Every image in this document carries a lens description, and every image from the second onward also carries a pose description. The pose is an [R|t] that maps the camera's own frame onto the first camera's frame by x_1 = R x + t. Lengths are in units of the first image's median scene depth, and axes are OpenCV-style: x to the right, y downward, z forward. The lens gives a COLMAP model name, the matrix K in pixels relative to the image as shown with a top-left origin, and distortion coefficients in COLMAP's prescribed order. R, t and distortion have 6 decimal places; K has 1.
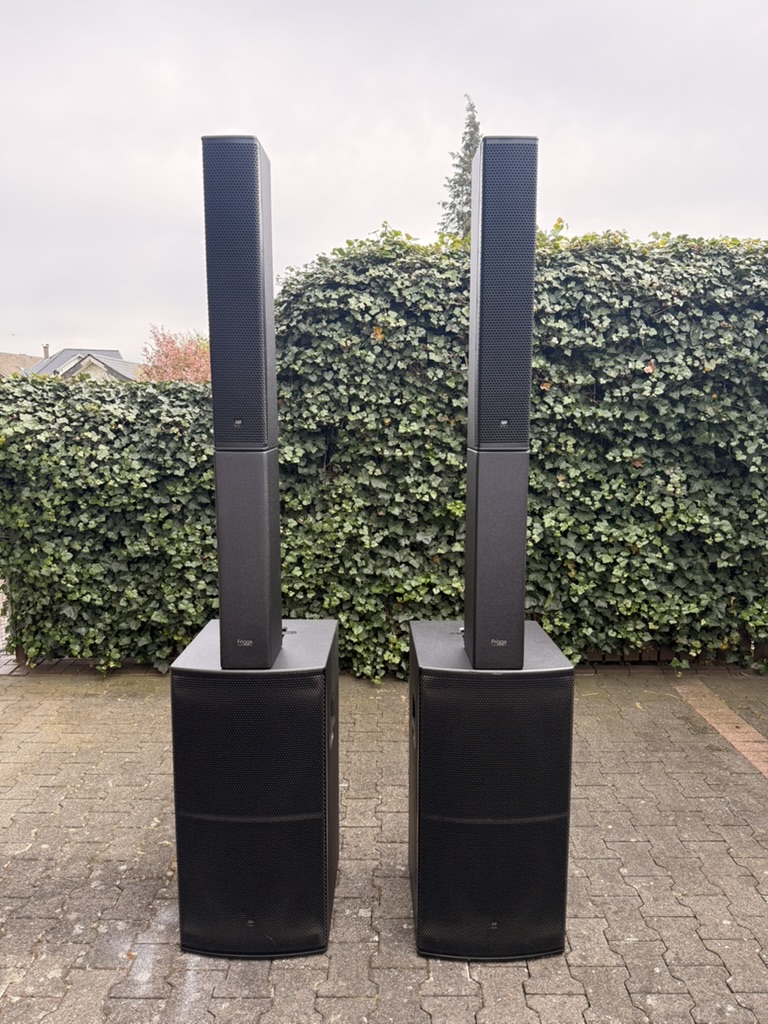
lens RADIAL K [[721.6, 0, 386.5], [0, 721.6, 513.2], [0, 0, 1]] dist [0.137327, -0.165939]
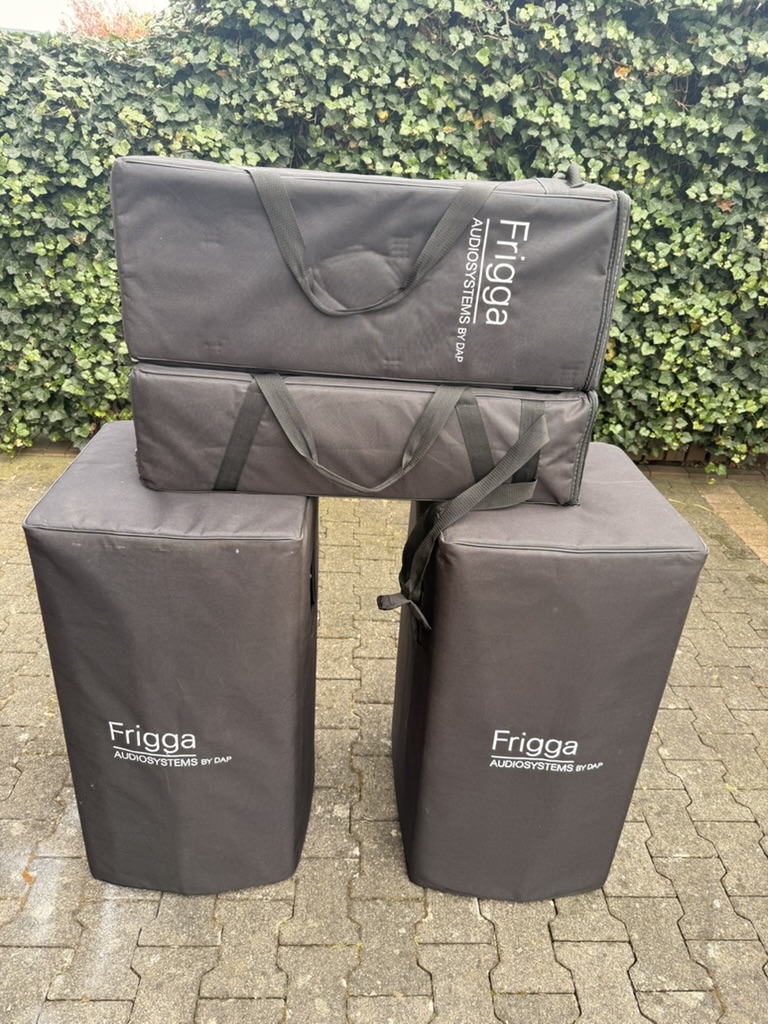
lens RADIAL K [[721.2, 0, 379.8], [0, 721.2, 515.8], [0, 0, 1]] dist [0.010195, -0.020624]
pose [[0.998036, 0.035008, 0.051947, -0.023148], [-0.050528, 0.940057, 0.337254, -0.003361], [-0.037027, -0.339217, 0.939979, 0.233810]]
